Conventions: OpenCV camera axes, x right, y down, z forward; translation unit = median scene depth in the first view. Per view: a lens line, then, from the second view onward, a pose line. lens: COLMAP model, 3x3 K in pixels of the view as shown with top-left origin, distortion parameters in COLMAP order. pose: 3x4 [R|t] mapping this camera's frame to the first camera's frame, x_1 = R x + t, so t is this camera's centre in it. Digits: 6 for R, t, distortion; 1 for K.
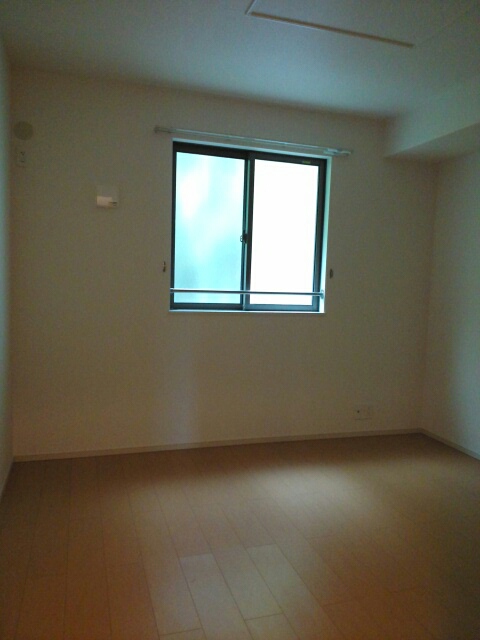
lens RADIAL K [[509.9, 0, 250.6], [0, 509.9, 329.7], [0, 0, 1]] dist [0.013009, -0.006504]
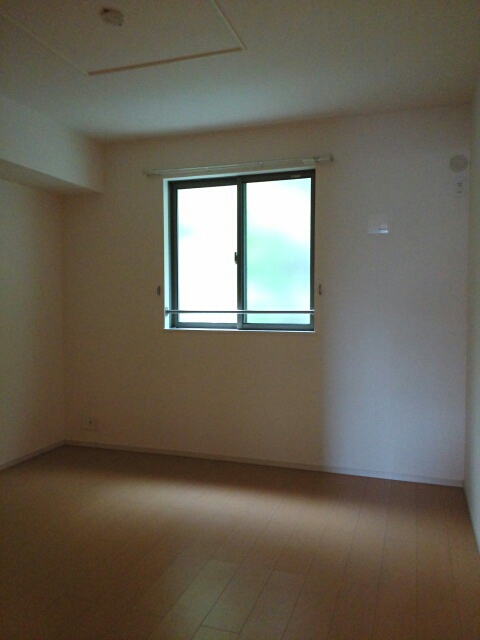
lens RADIAL K [[509.9, 0, 252.1], [0, 509.9, 325.2], [0, 0, 1]] dist [0.013009, -0.006504]
pose [[0.800062, -0.002564, -0.599912, 0.627949], [-0.030244, 0.998547, -0.044601, -0.001582], [0.599155, 0.053827, 0.798822, 0.198970]]
